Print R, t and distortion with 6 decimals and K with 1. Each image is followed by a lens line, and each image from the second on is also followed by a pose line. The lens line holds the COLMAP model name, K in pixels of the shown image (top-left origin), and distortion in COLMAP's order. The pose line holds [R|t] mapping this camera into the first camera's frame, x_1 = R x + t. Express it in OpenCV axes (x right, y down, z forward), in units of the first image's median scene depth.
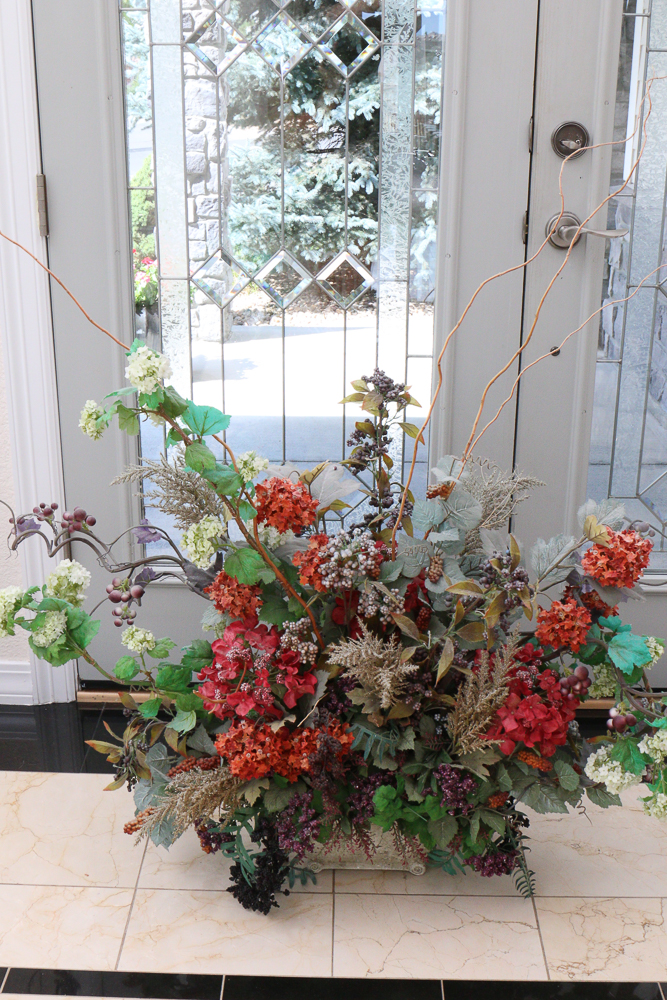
lens RADIAL K [[1152.3, 0, 330.6], [0, 1152.3, 499.2], [0, 0, 1]] dist [-0.062985, 0.000000]
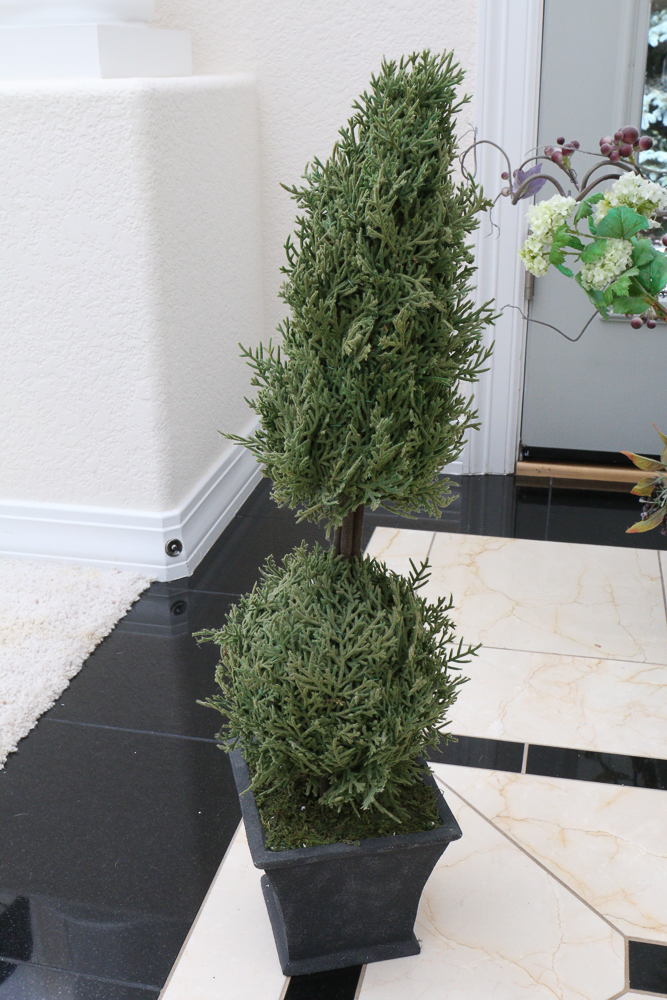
lens RADIAL K [[1095.6, 0, 333.6], [0, 1095.6, 500.6], [0, 0, 1]] dist [-0.115826, 0.000000]
pose [[0.975494, 0.066294, -0.209800, -0.270030], [-0.057930, 0.997271, 0.045770, 0.244527], [0.212262, -0.032495, 0.976672, 0.338825]]
